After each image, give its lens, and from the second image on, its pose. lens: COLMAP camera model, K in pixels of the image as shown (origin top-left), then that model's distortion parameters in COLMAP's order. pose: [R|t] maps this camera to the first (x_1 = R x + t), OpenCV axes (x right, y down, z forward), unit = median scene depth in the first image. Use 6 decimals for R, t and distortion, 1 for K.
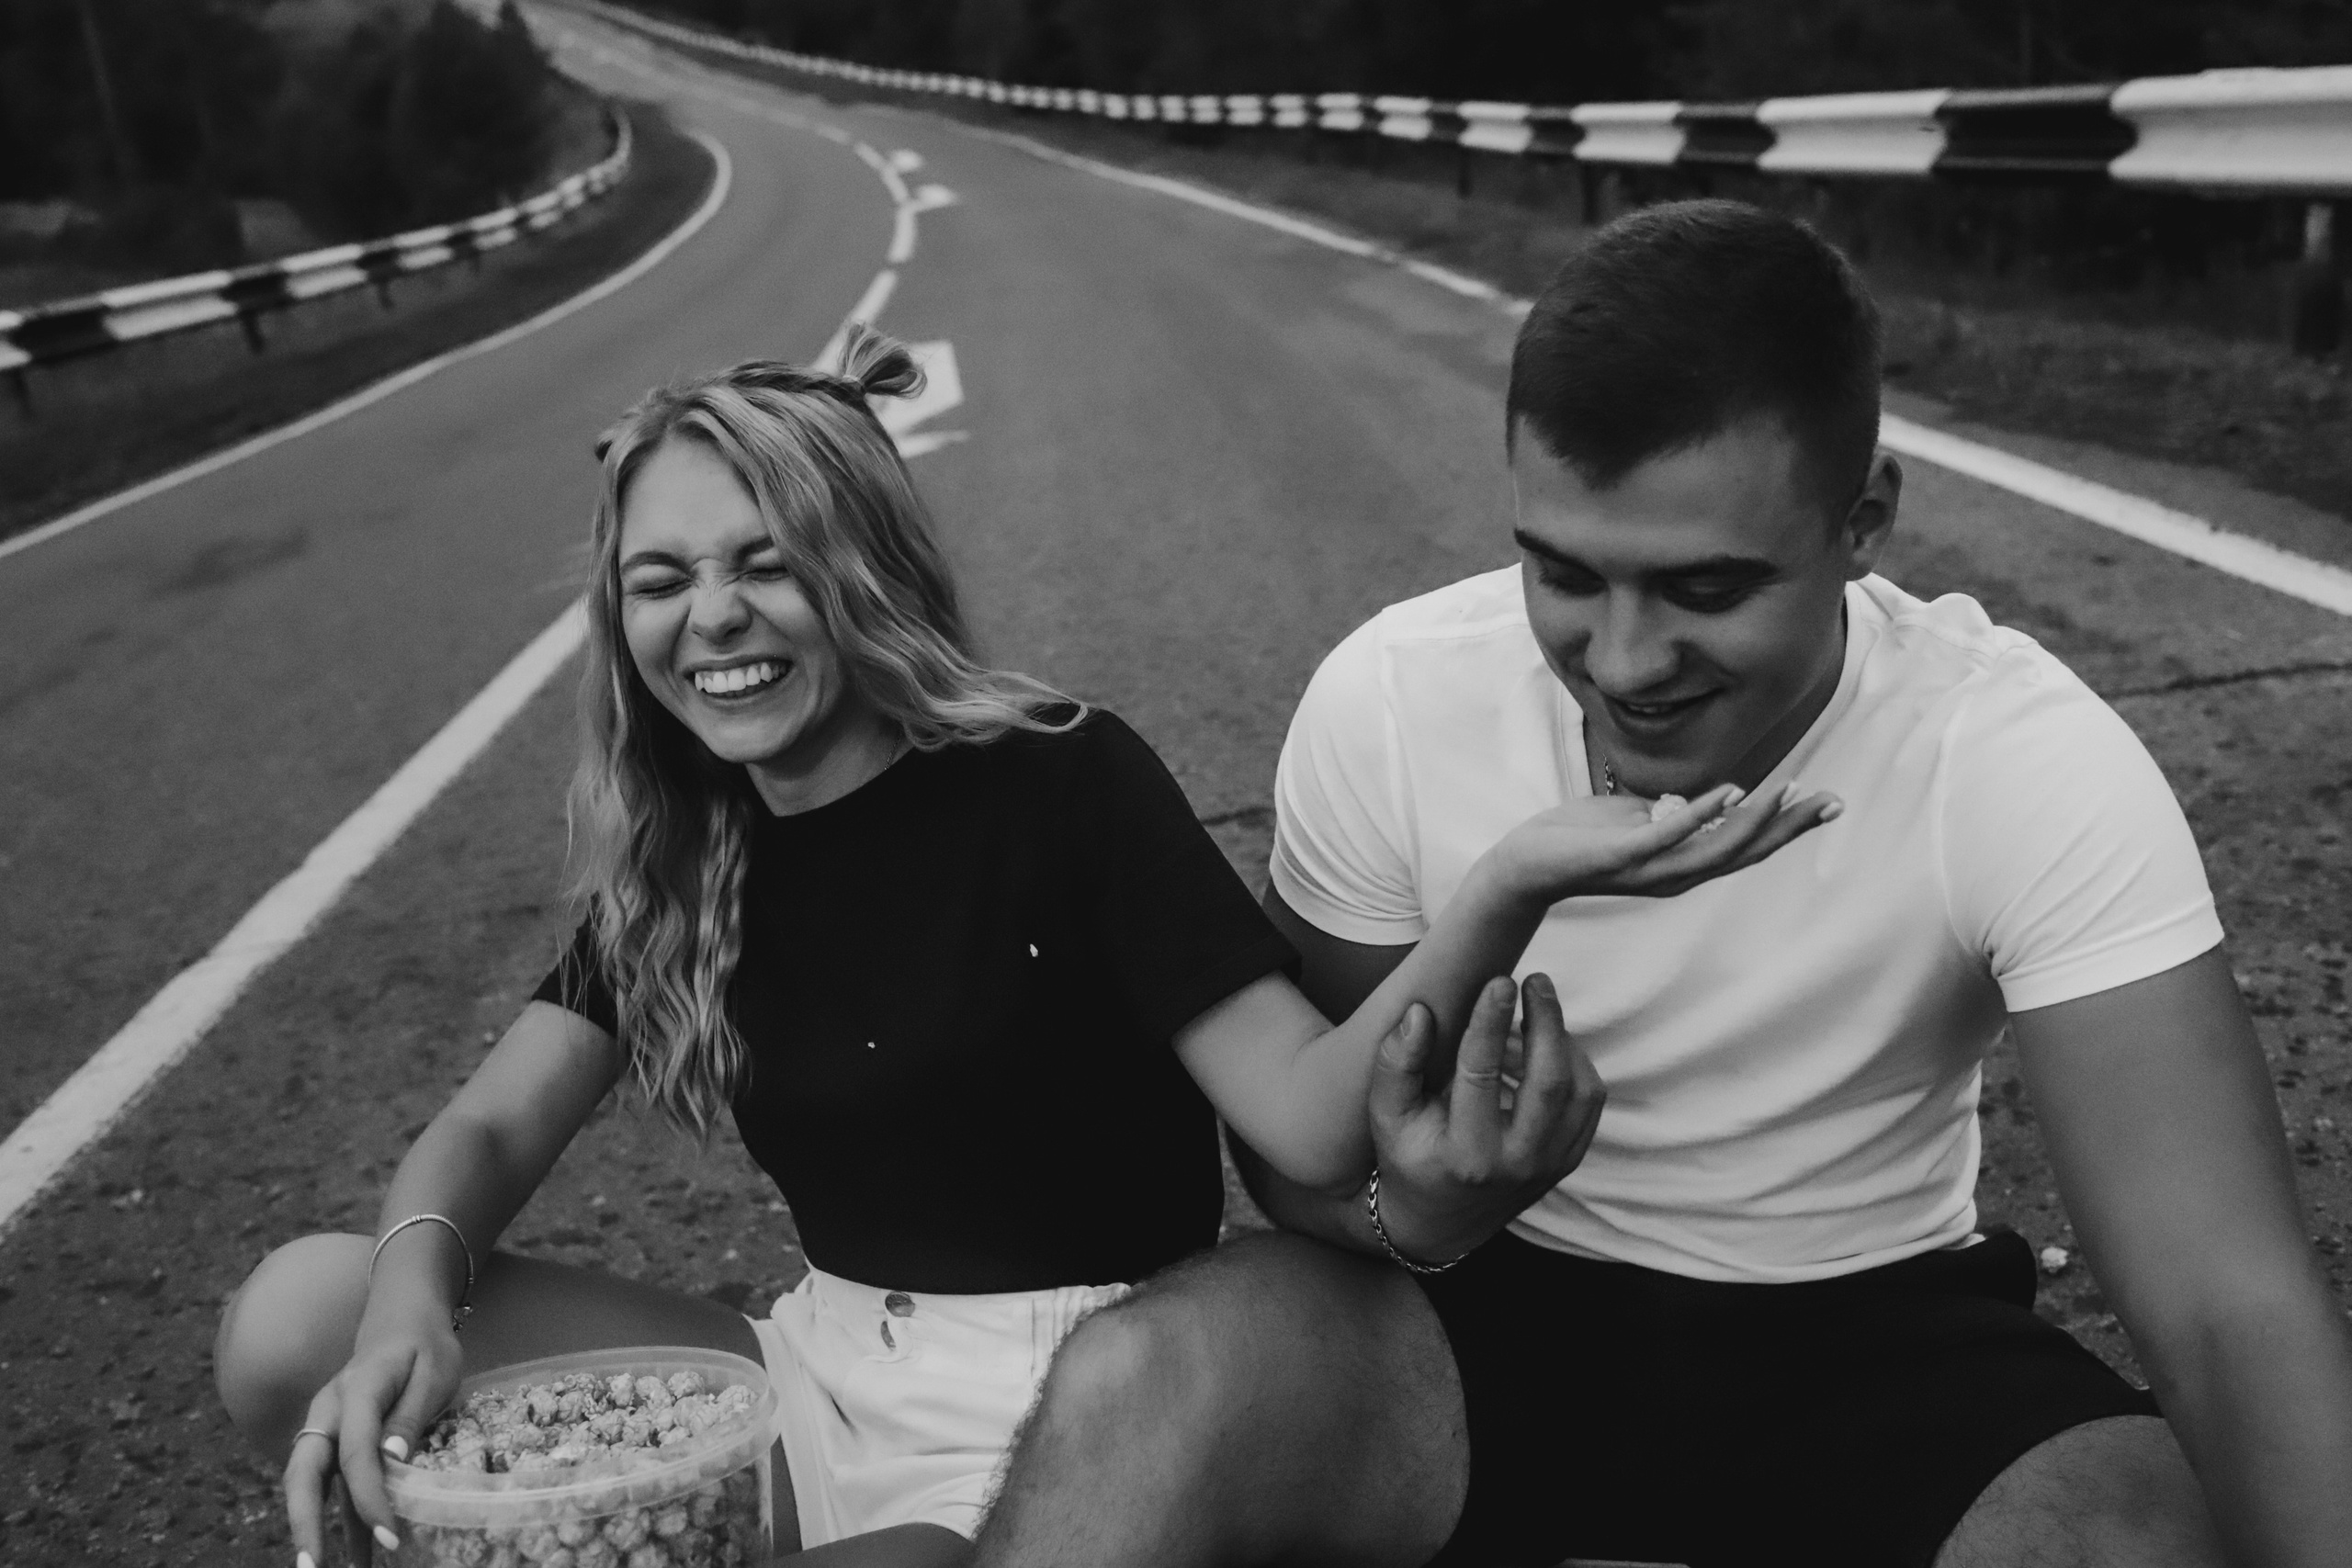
lens RADIAL K [[2250.0, 0, 1176.0], [0, 2250.0, 784.0], [0, 0, 1]] dist [-0.056012, 0.009877]
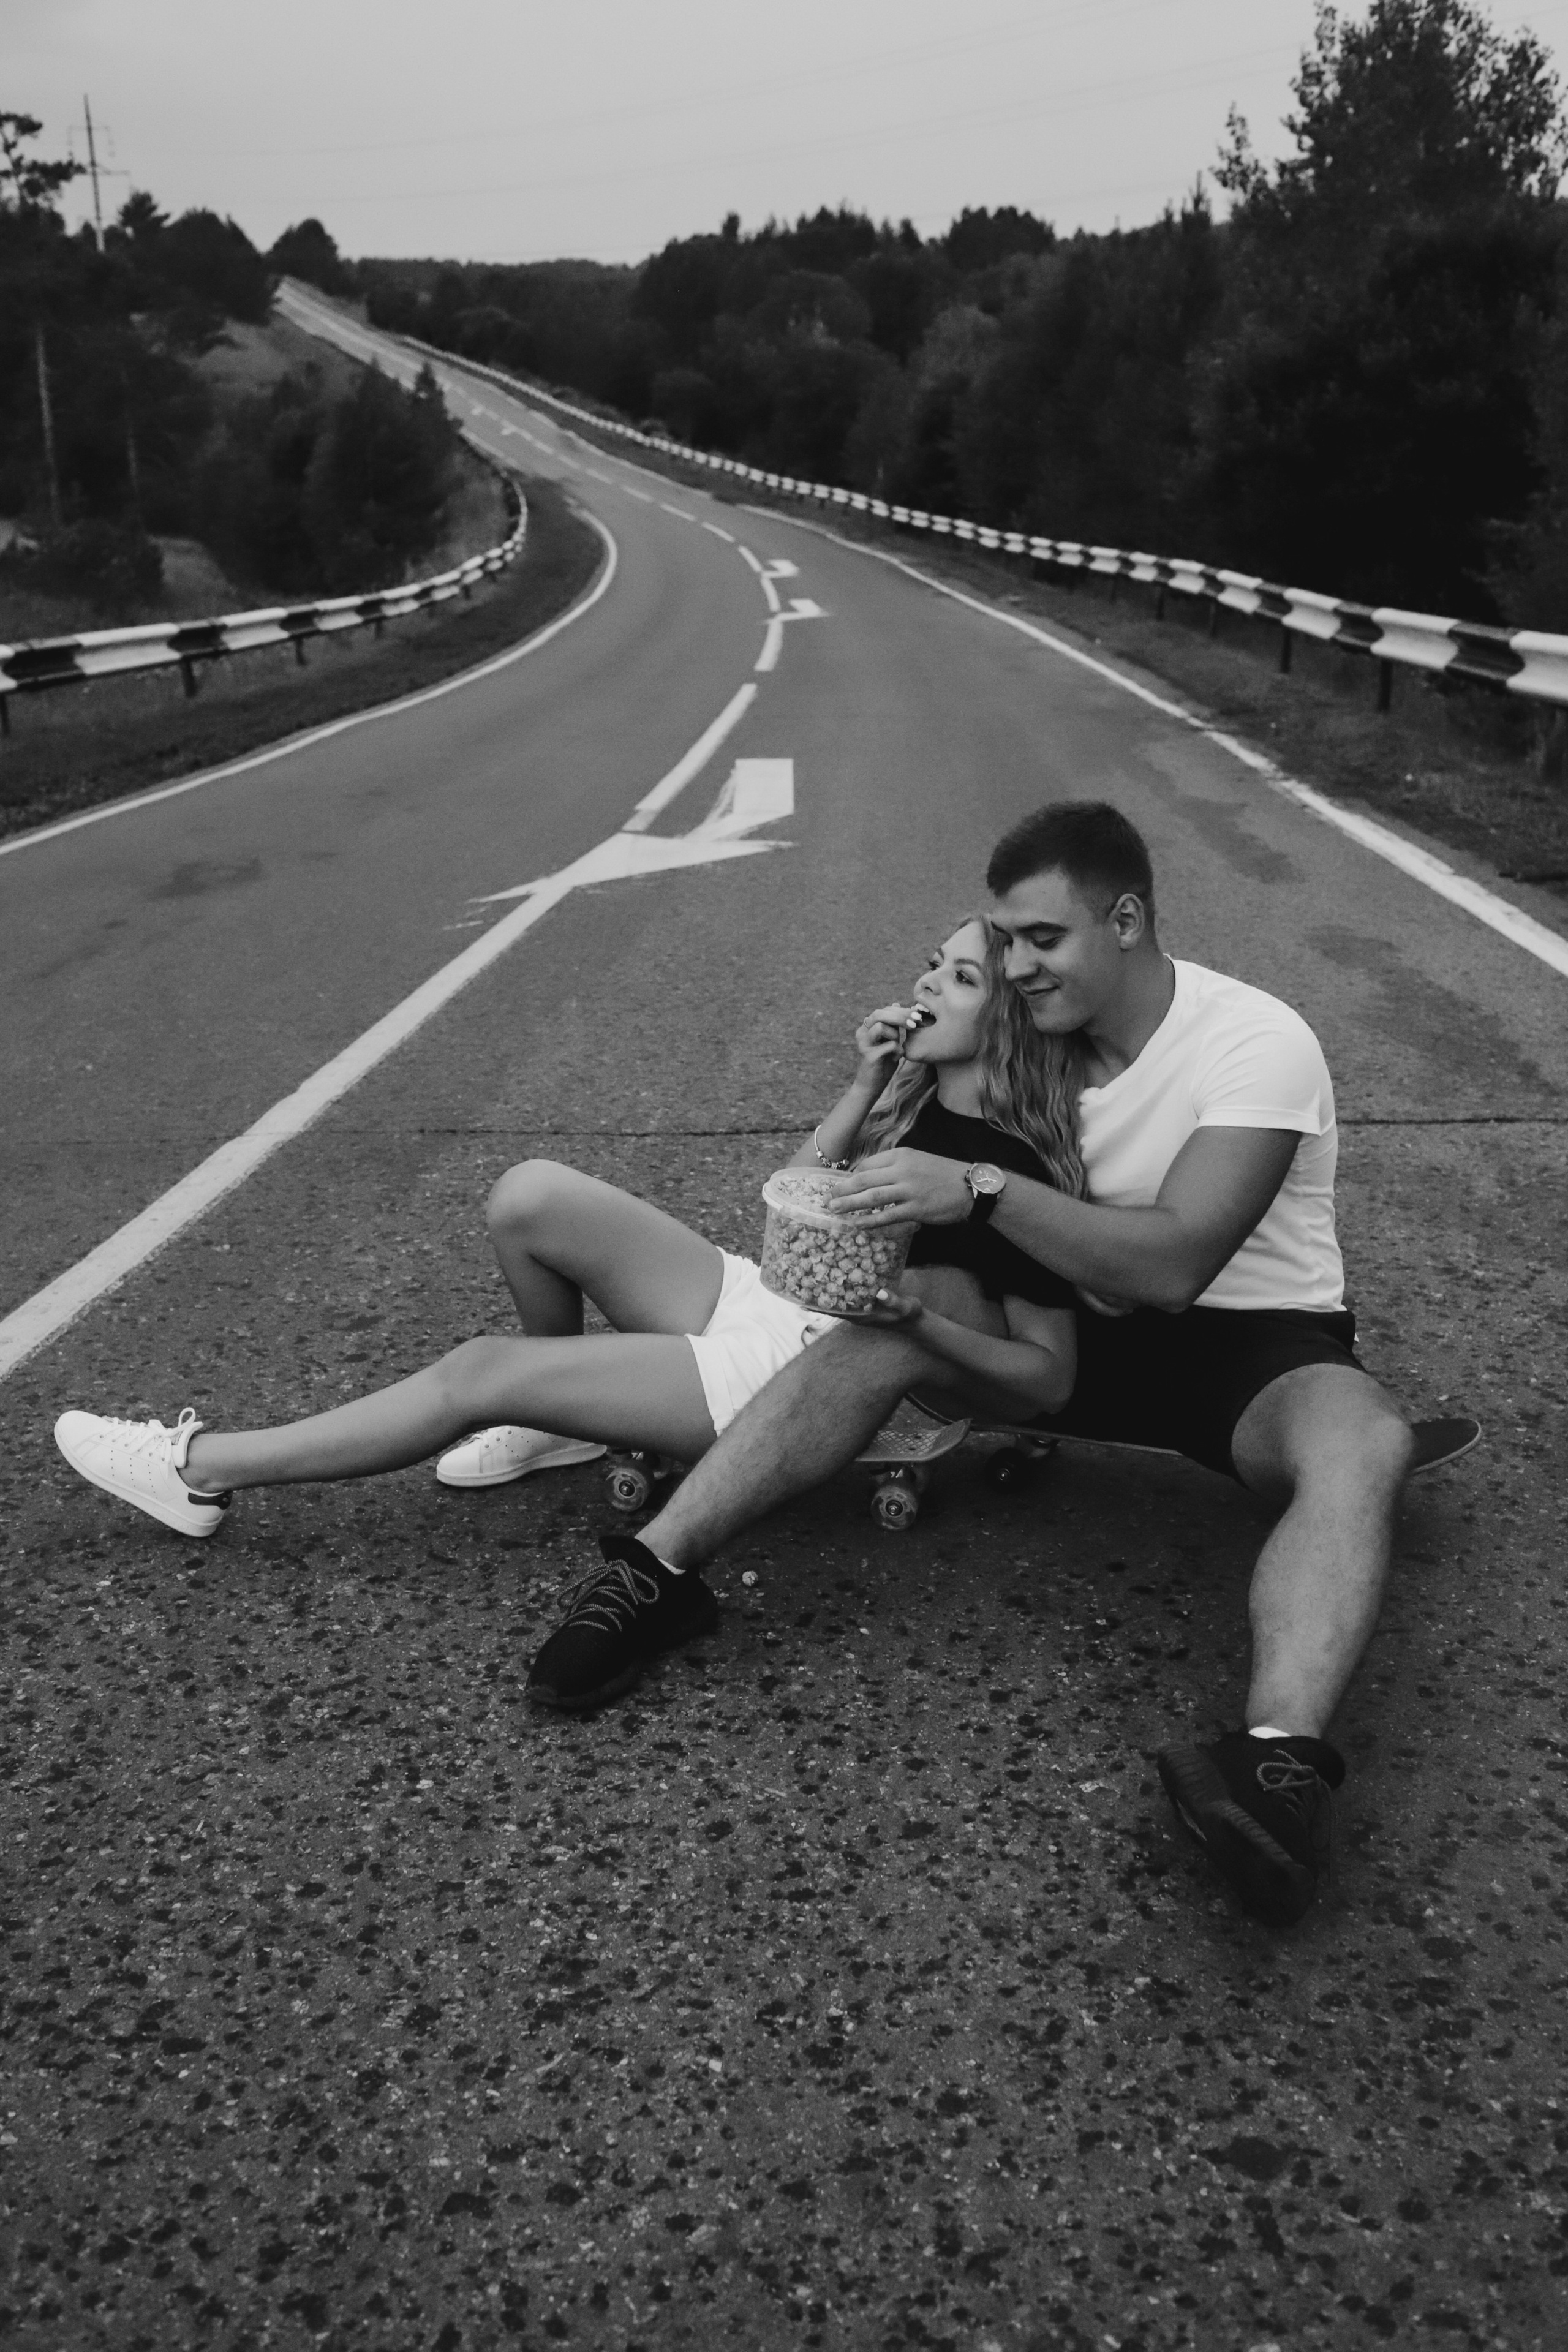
lens RADIAL K [[2348.0, 0, 784.0], [0, 2348.0, 1176.0], [0, 0, 1]] dist [-0.071133, 0.081321]
pose [[0.988268, 0.123747, -0.089514, 0.020812], [-0.124689, 0.992183, -0.004980, 0.016310], [0.088198, 0.016083, 0.995973, -0.142259]]
